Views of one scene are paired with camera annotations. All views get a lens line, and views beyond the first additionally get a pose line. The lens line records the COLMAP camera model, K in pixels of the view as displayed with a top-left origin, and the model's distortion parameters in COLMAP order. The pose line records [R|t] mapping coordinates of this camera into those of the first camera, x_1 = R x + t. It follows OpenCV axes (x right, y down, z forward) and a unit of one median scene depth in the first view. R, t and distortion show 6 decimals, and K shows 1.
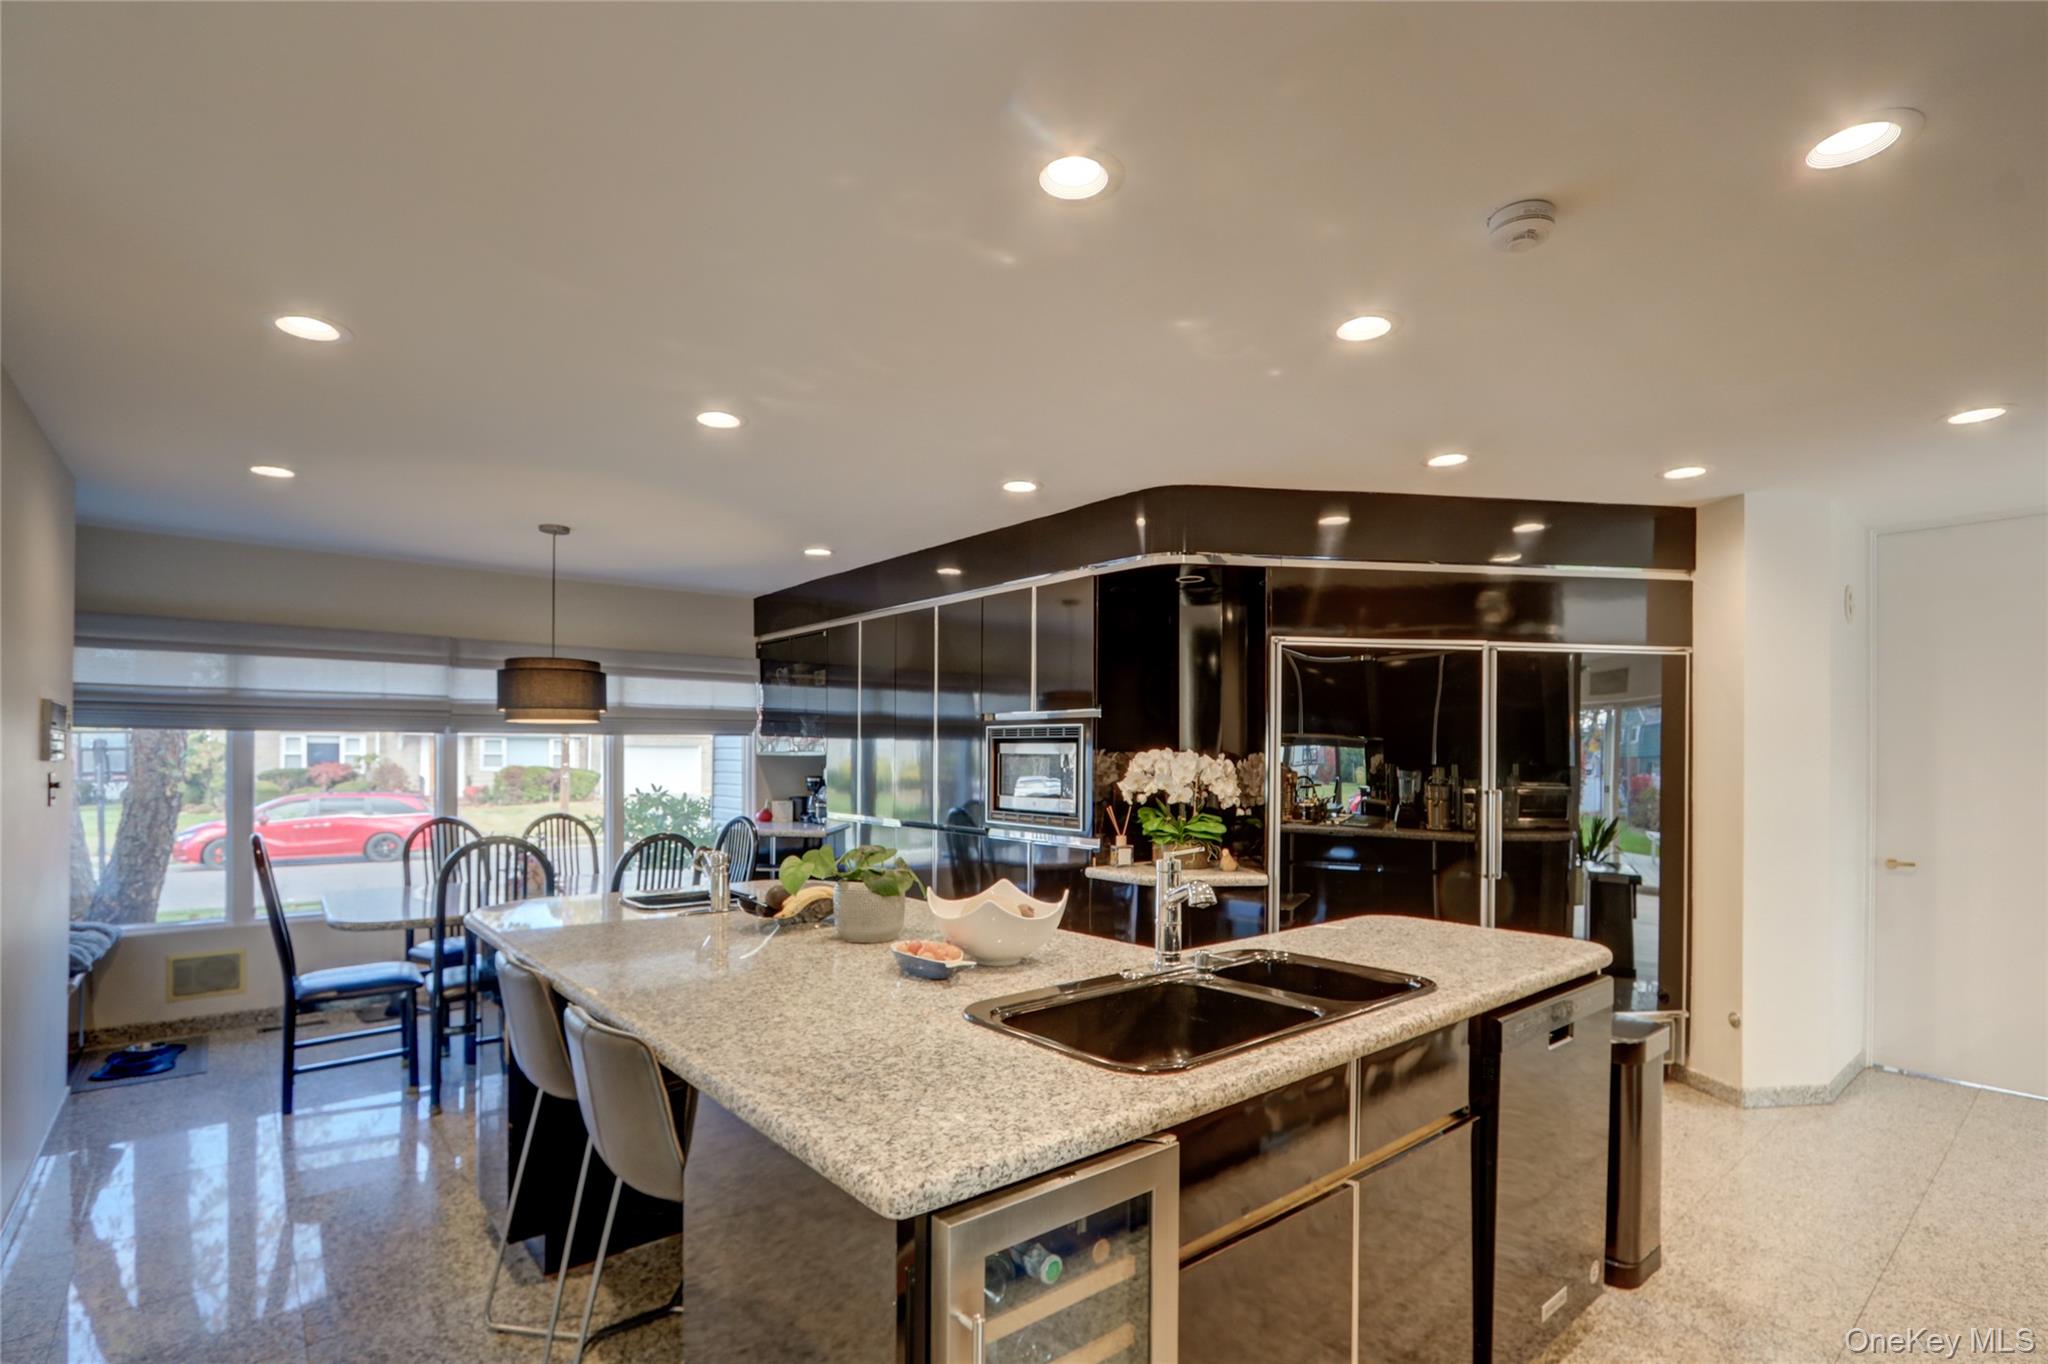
lens RADIAL K [[983.4, 0, 1024.7], [0, 983.4, 755.0], [0, 0, 1]] dist [-0.002957, 0.000008]
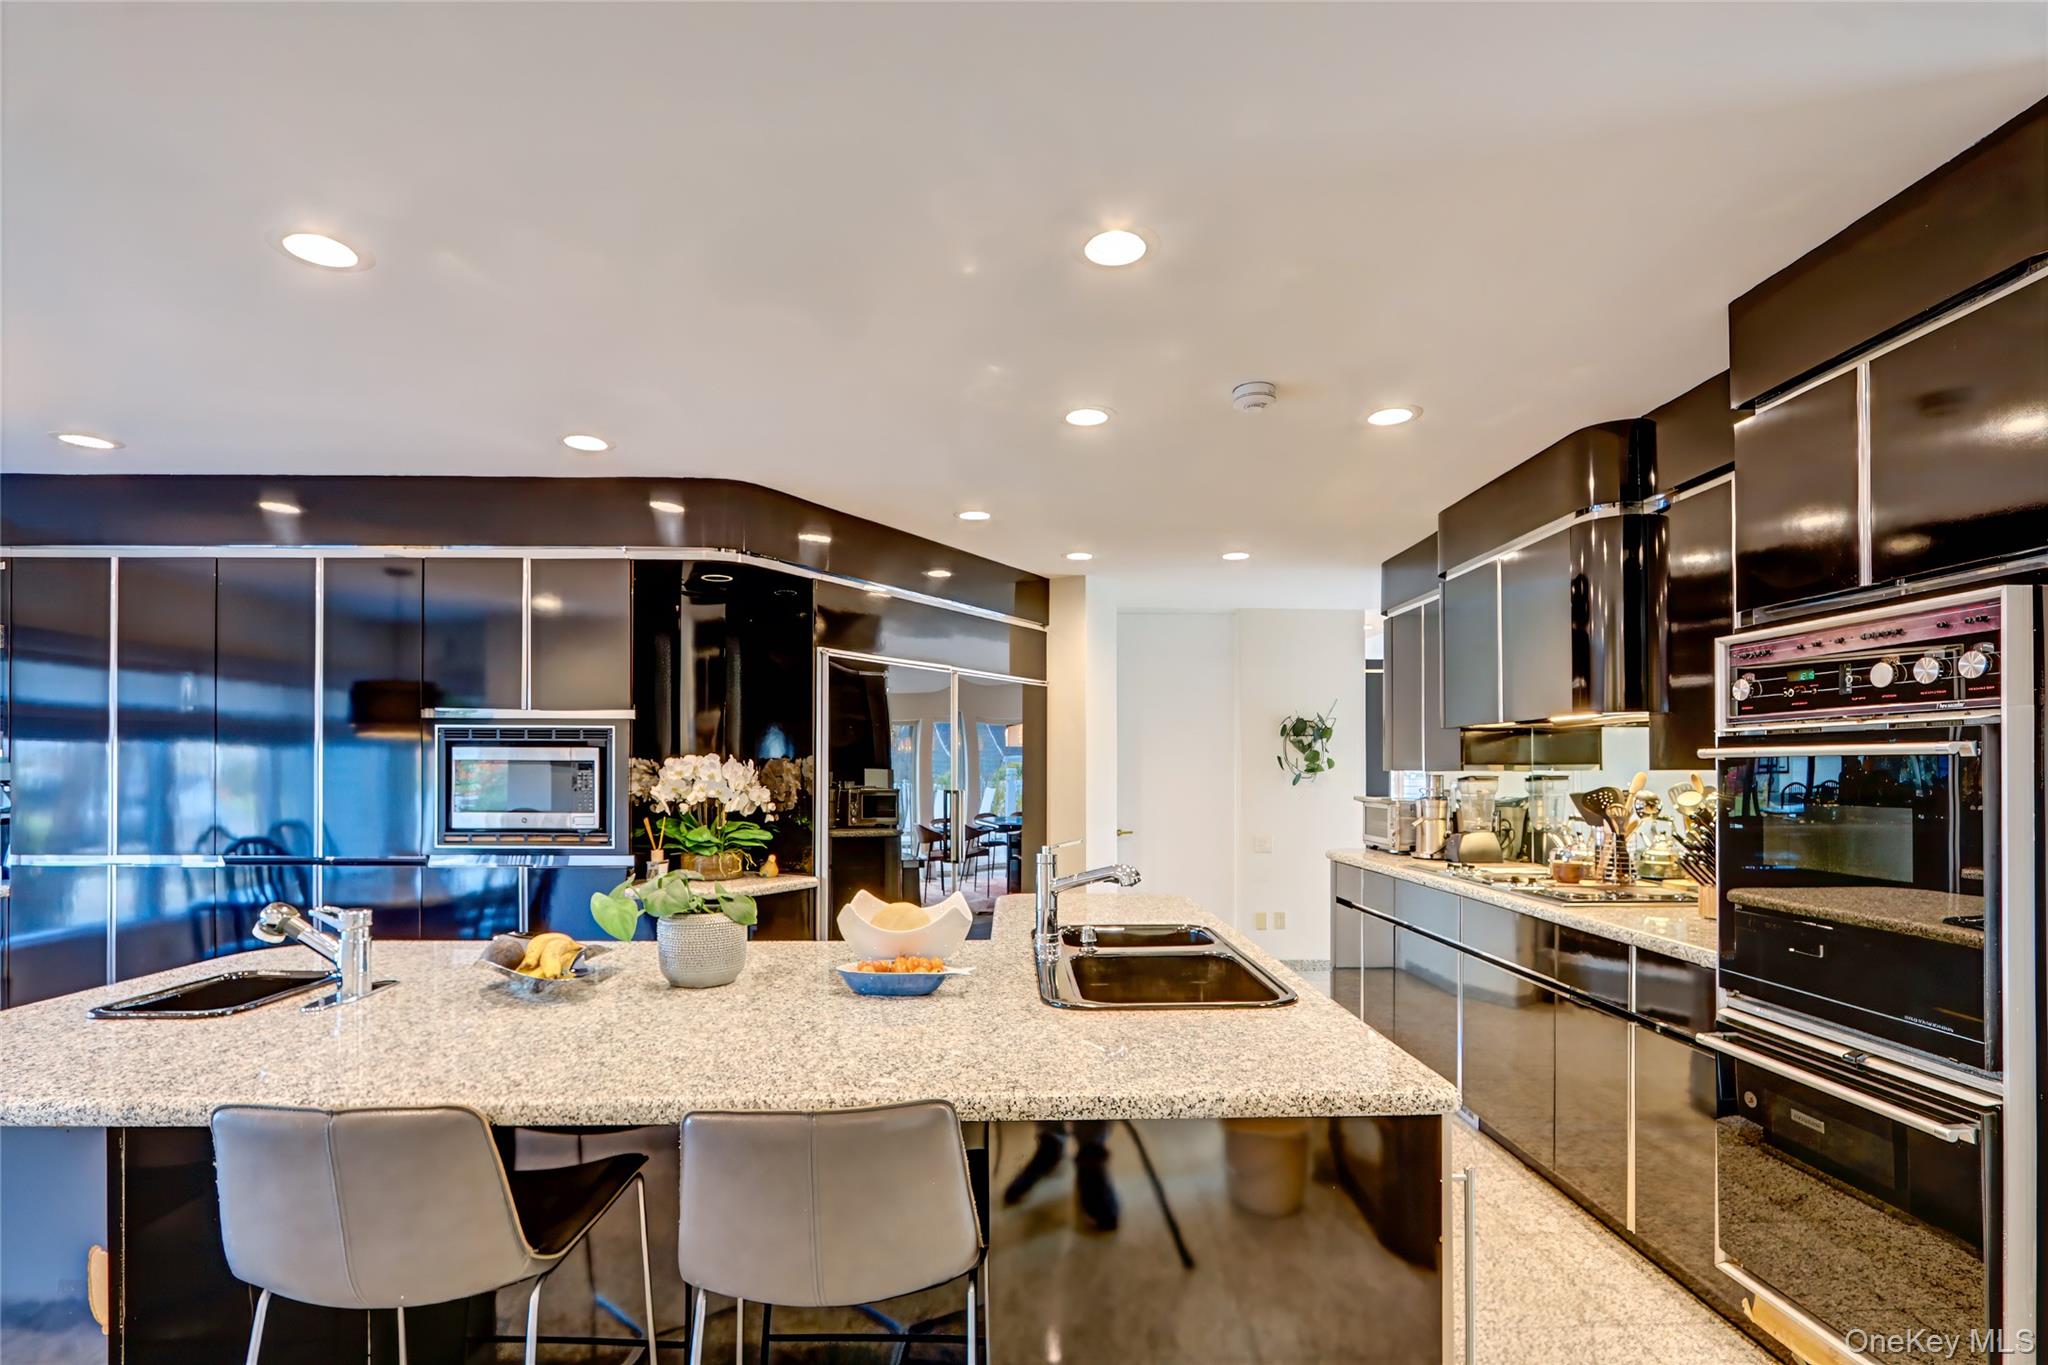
lens RADIAL K [[983.4, 0, 1024.7], [0, 983.4, 755.5], [0, 0, 1]] dist [-0.002957, 0.000008]
pose [[0.619879, 0.001205, 0.784697, -0.403059], [0.004736, 0.999975, -0.005277, 0.001277], [-0.784683, 0.006988, 0.619858, 0.172651]]
